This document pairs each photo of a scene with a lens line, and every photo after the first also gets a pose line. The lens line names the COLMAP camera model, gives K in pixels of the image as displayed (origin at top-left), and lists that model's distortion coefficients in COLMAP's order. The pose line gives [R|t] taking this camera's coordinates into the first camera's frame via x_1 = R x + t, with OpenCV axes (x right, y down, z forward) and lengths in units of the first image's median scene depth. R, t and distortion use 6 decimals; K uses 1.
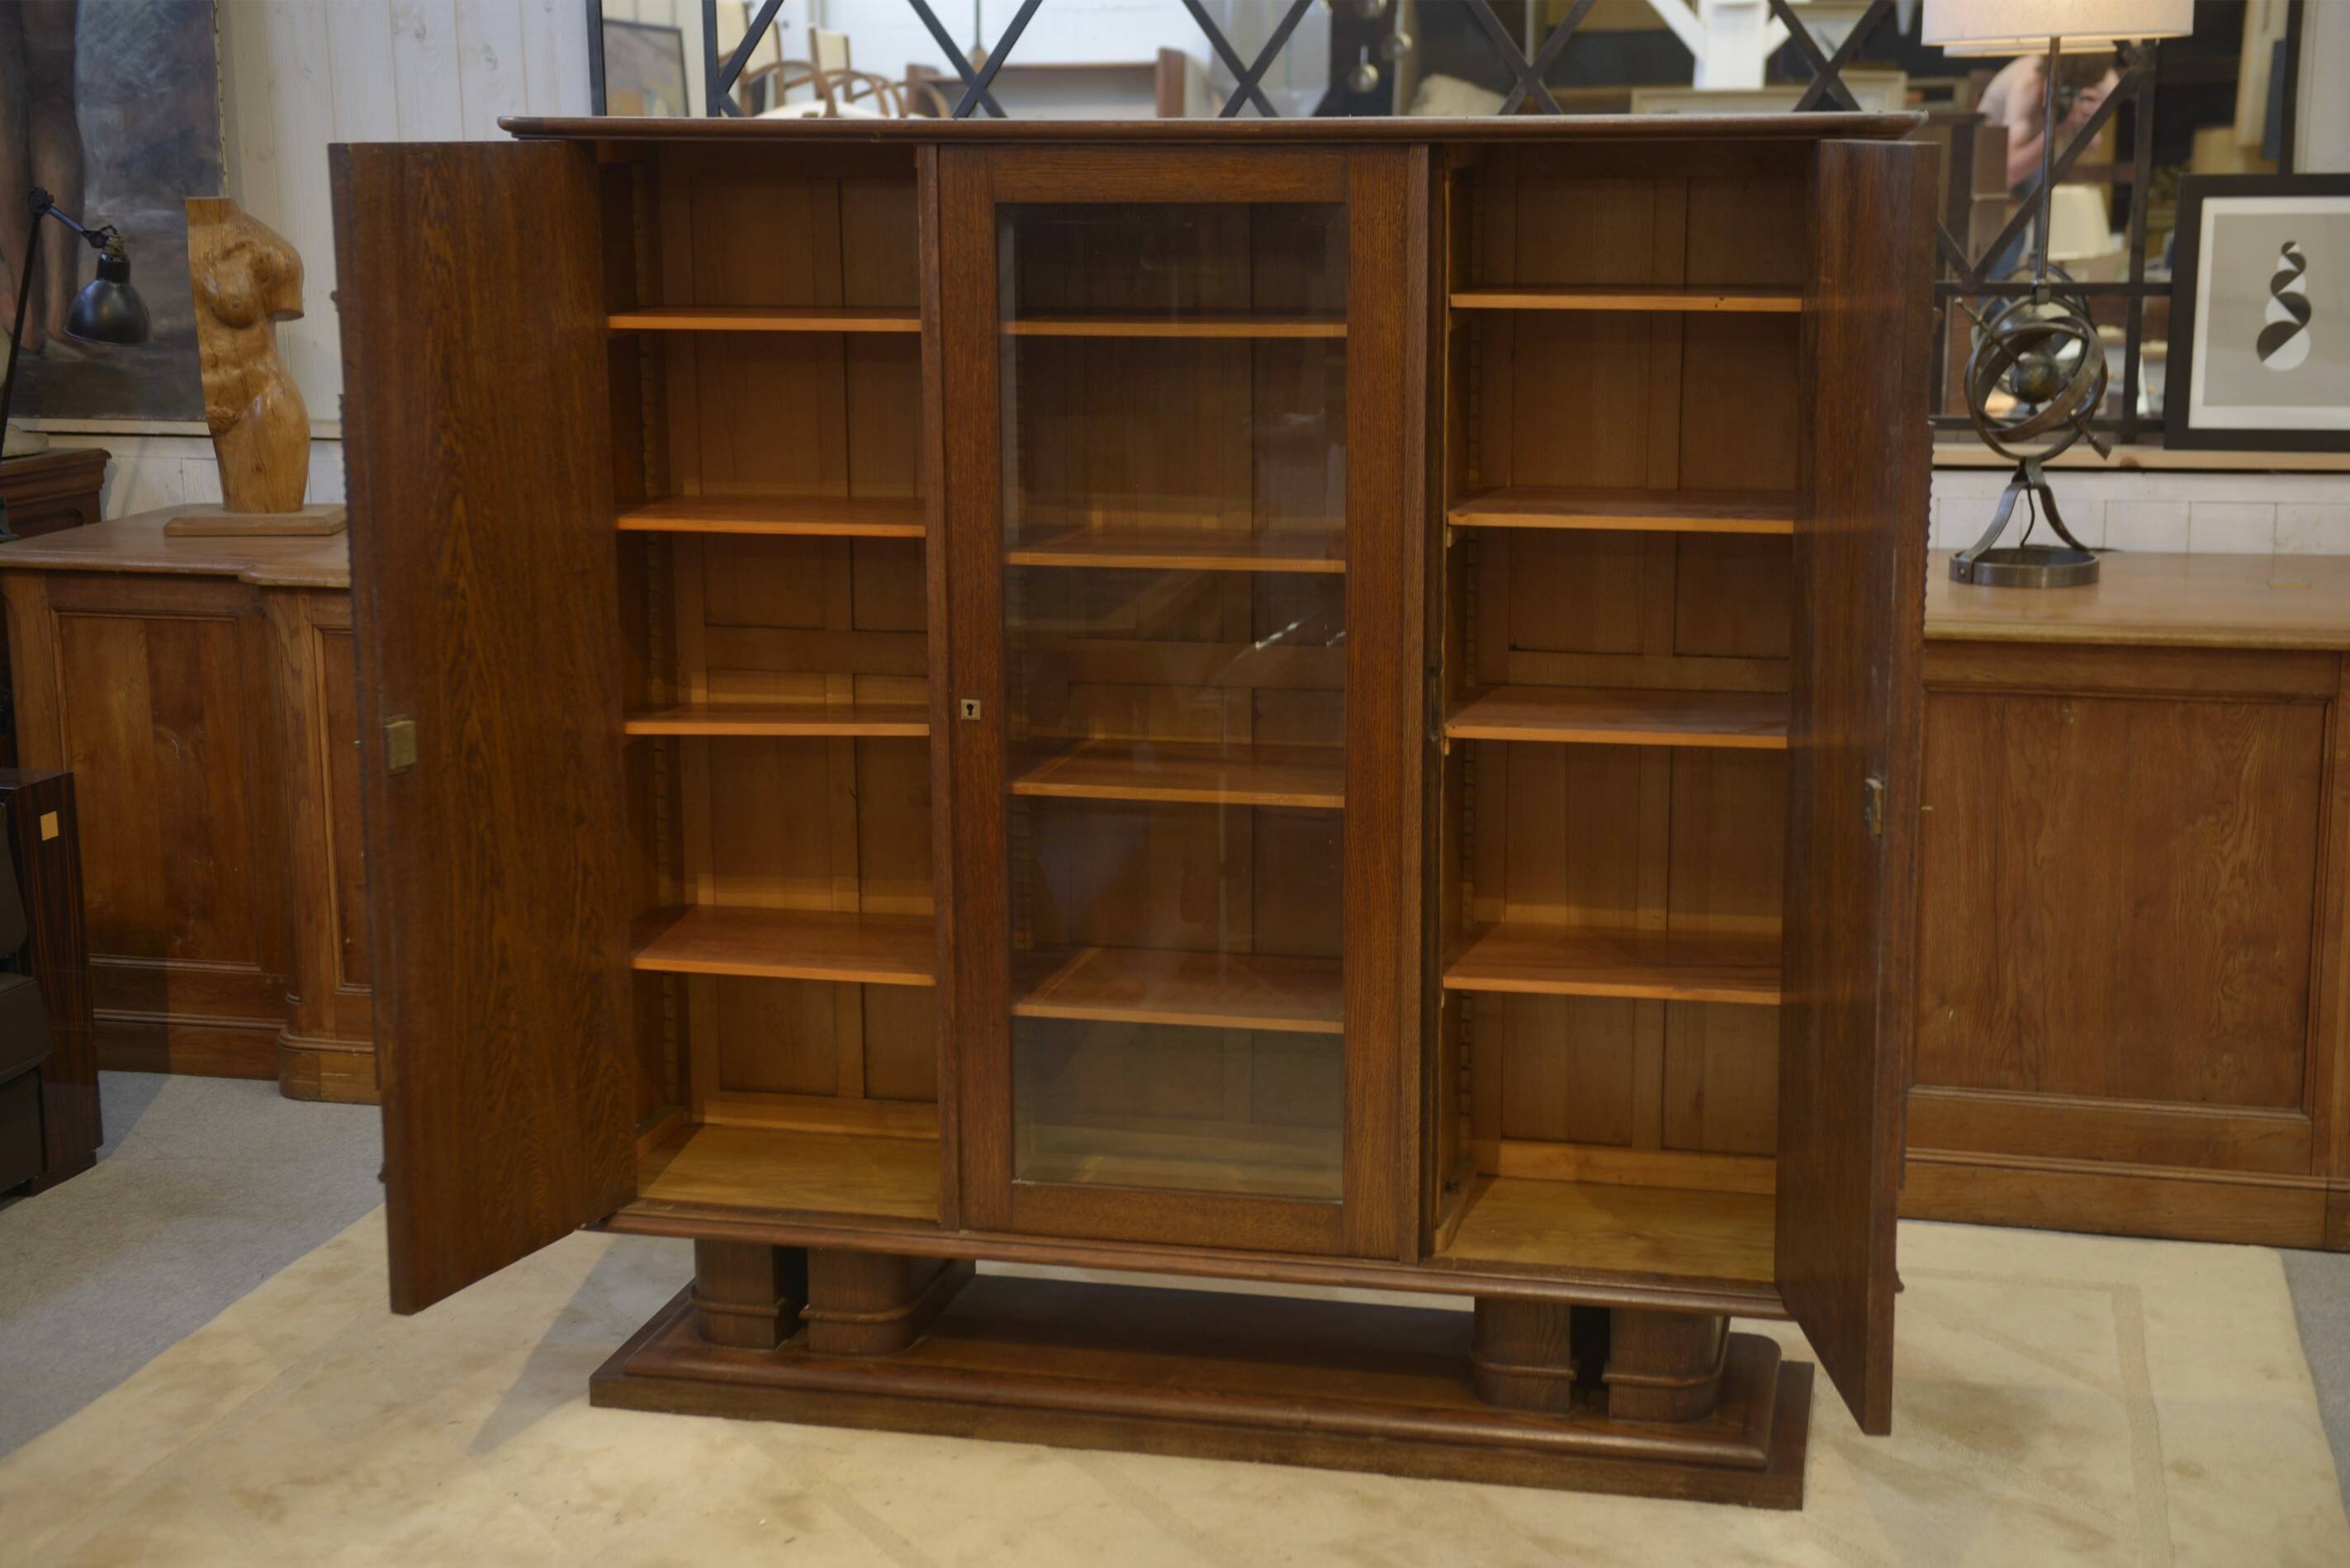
lens RADIAL K [[3311.8, 0, 1175.0], [0, 3311.8, 784.0], [0, 0, 1]] dist [0.122148, 0.033473]
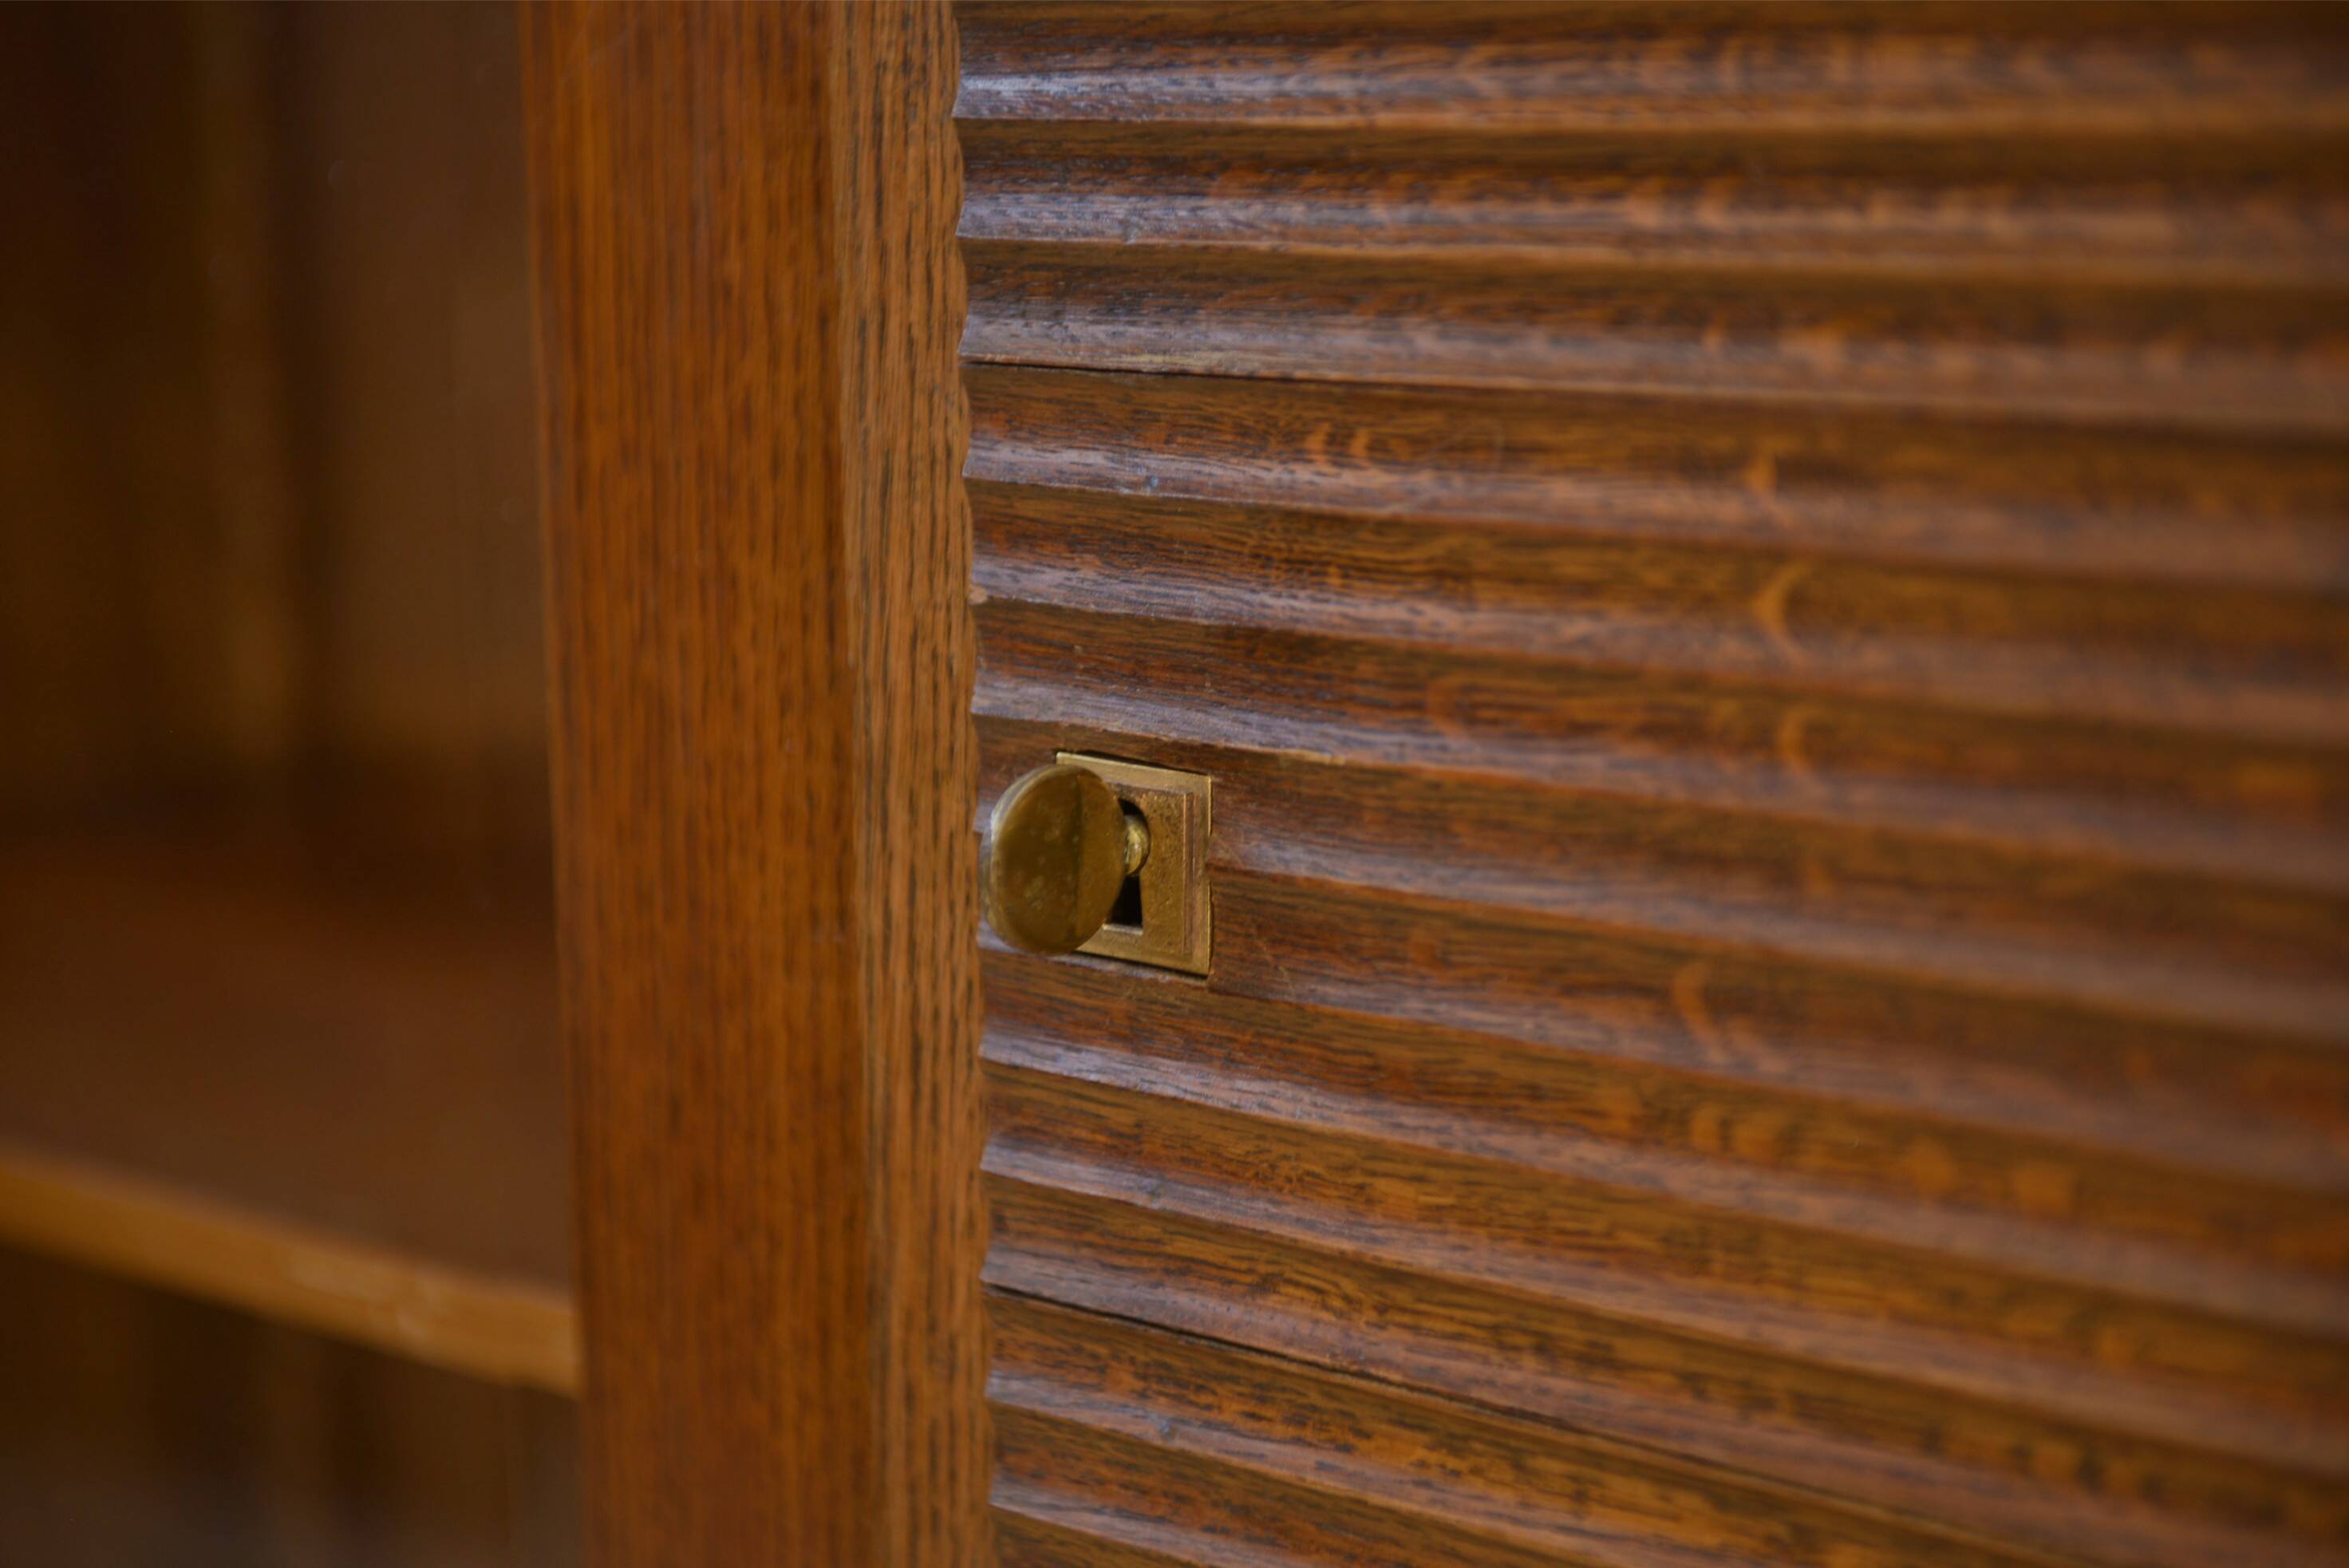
lens RADIAL K [[4292.3, 0, 1174.5], [0, 4292.3, 784.0], [0, 0, 1]] dist [0.163779, -0.246345]
pose [[0.880449, 0.077579, -0.467750, 0.133666], [-0.085336, 0.996342, 0.004621, -0.018933], [0.466398, 0.035847, 0.883849, 0.828757]]
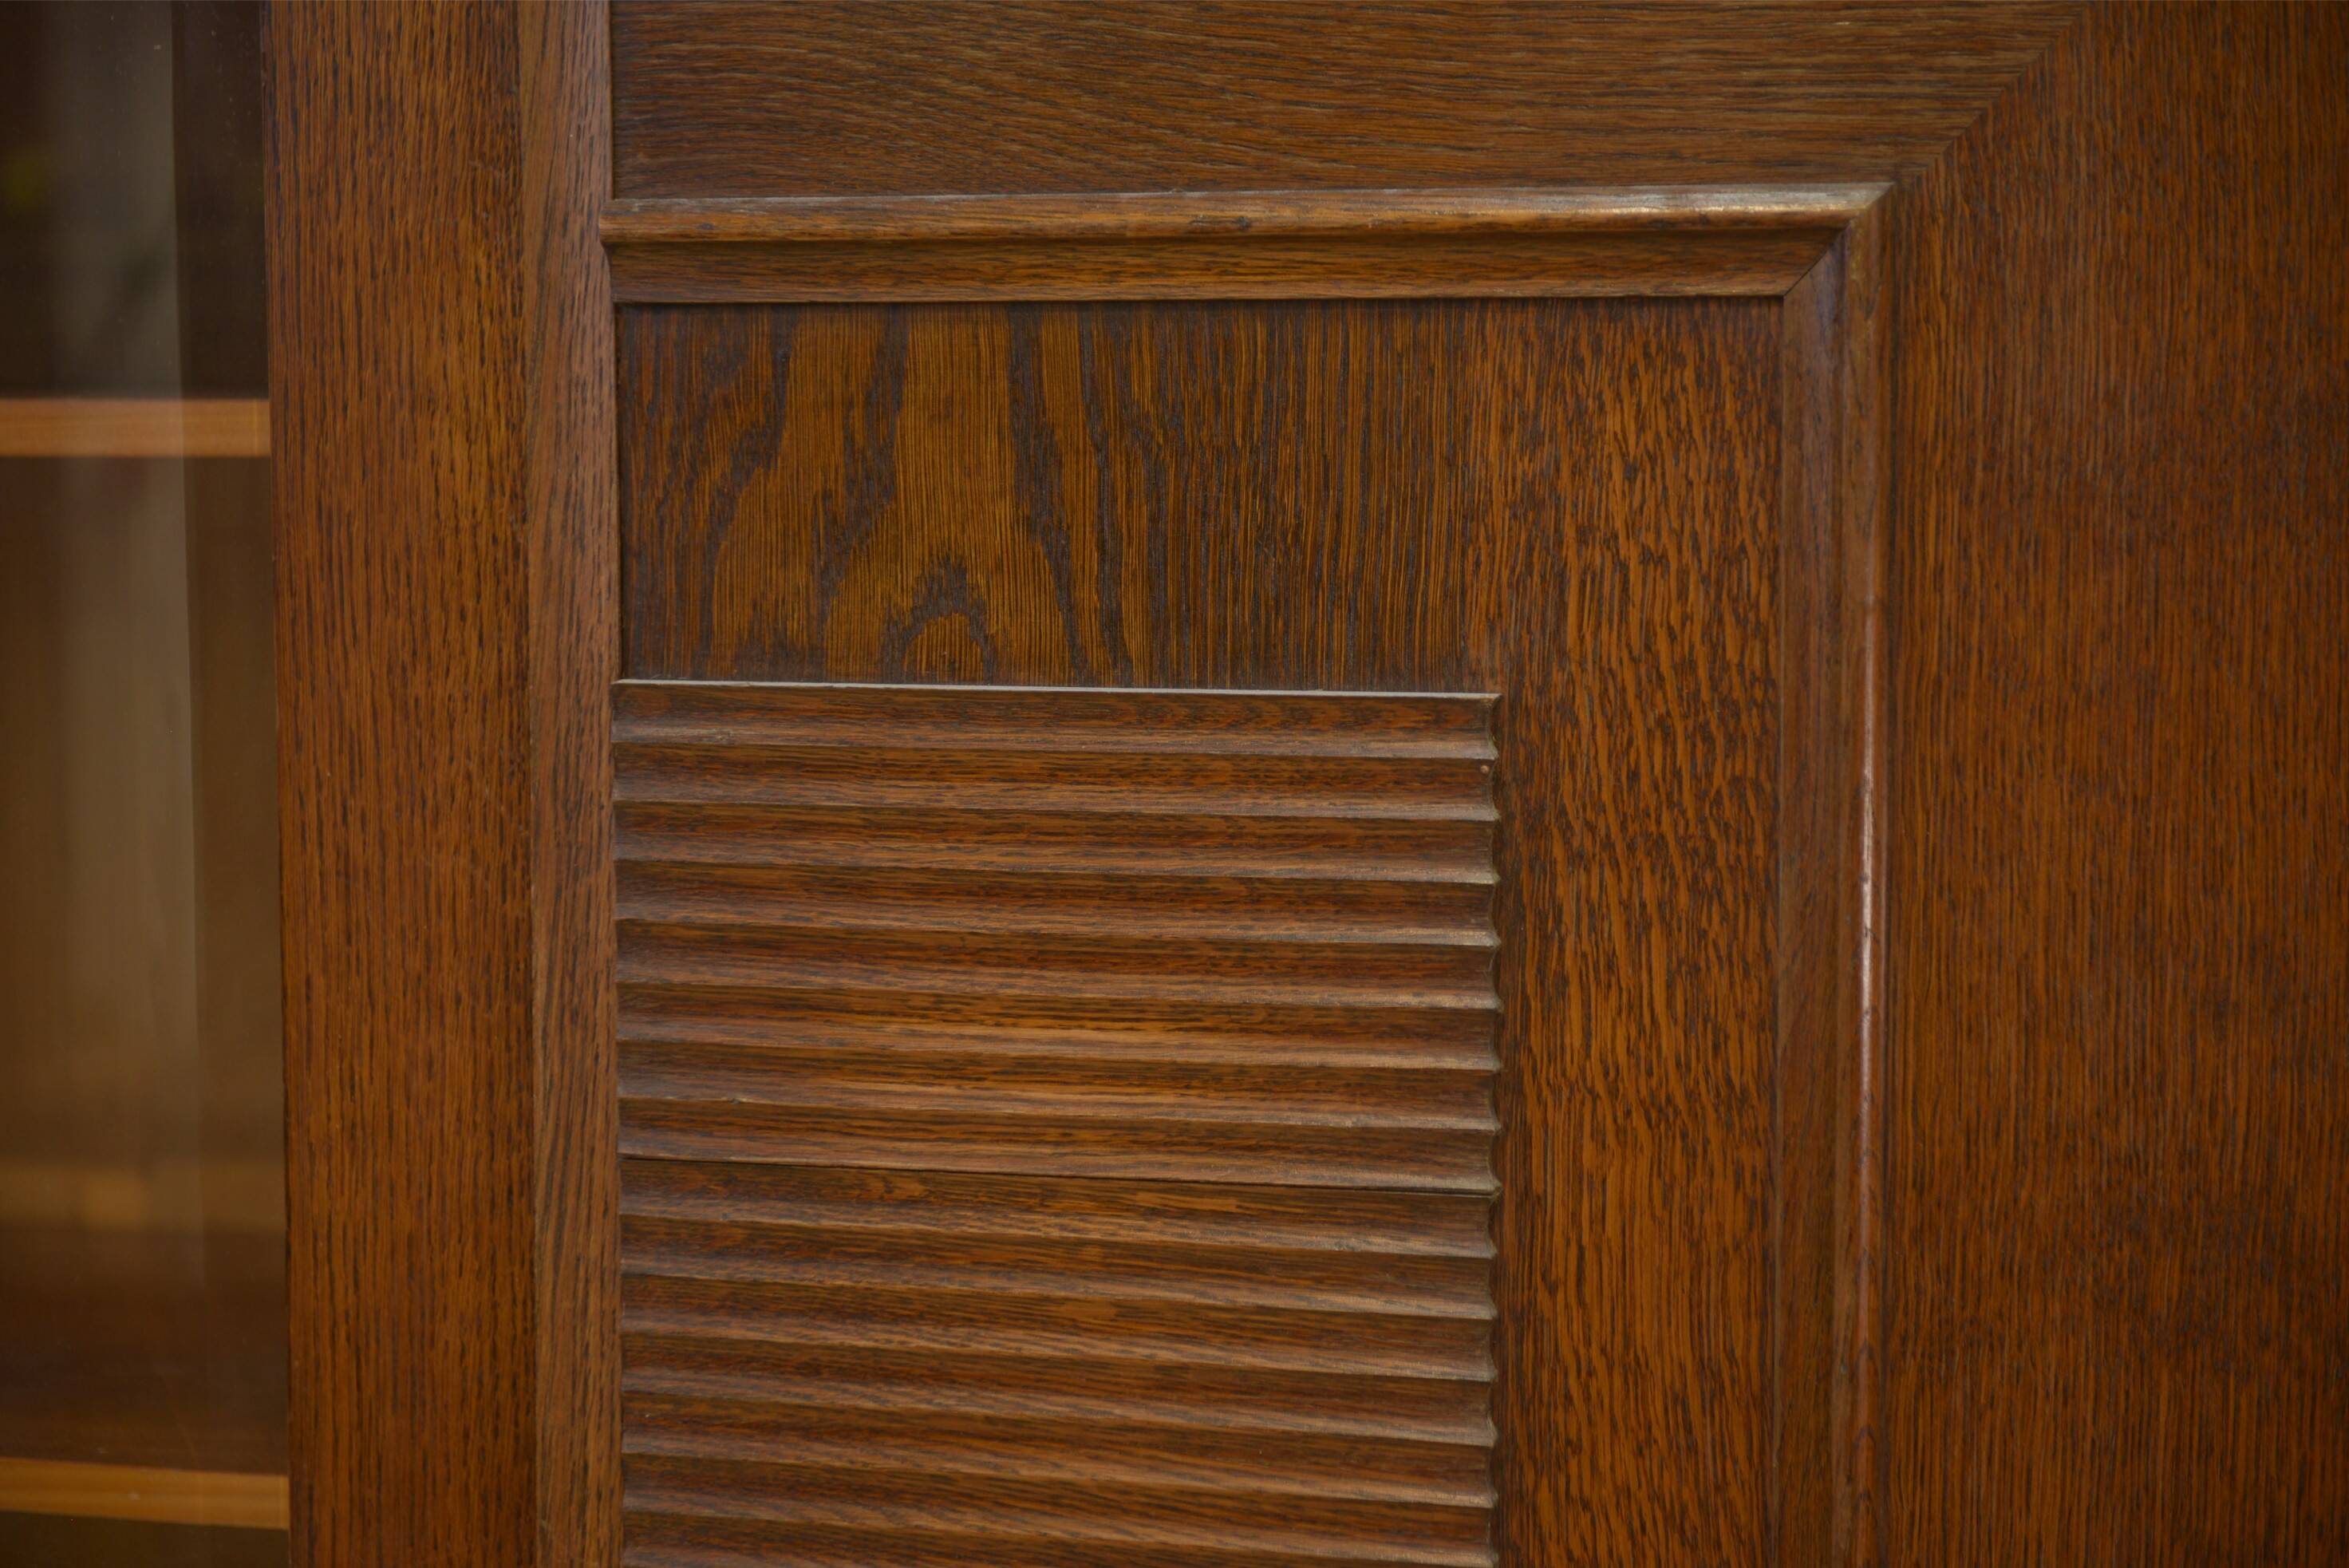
lens RADIAL K [[4453.0, 0, 1174.5], [0, 4453.0, 784.0], [0, 0, 1]] dist [0.148138, -0.590707]
pose [[0.999223, 0.011884, -0.037570, 0.110638], [-0.015673, 0.994640, -0.102208, -0.079054], [0.036154, 0.102717, 0.994053, 0.667244]]
